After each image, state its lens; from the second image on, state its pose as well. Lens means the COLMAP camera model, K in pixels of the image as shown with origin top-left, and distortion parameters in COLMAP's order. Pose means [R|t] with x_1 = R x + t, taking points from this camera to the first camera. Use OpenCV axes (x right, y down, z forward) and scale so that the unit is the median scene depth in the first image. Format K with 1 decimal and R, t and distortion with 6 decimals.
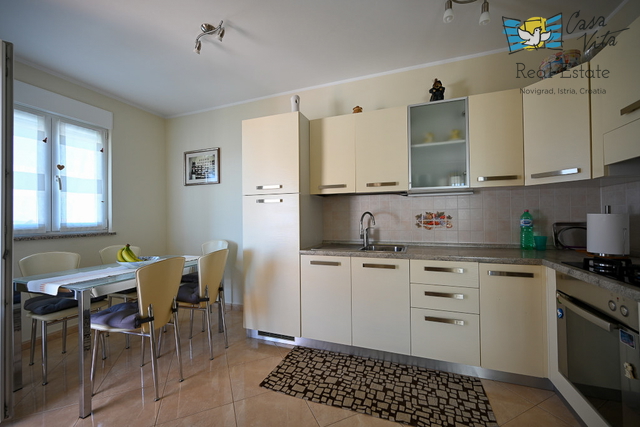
lens RADIAL K [[253.5, 0, 324.3], [0, 253.5, 214.1], [0, 0, 1]] dist [0.000885, 0.000010]
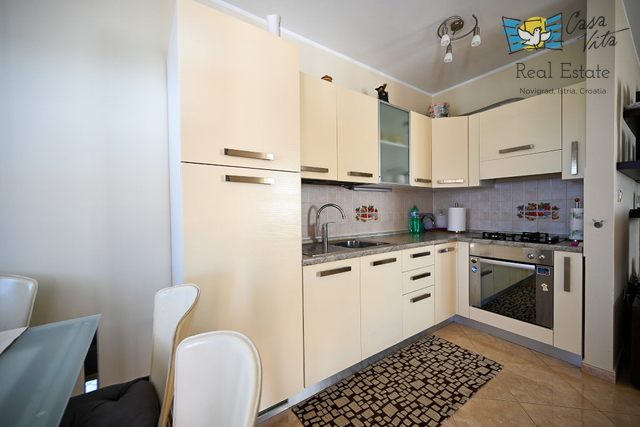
lens RADIAL K [[253.5, 0, 324.3], [0, 253.5, 214.1], [0, 0, 1]] dist [0.000885, 0.000010]
pose [[0.562364, -0.010402, 0.826825, -0.709122], [-0.005535, 0.999851, 0.016344, 0.014734], [-0.826872, -0.013768, 0.562222, 0.681481]]
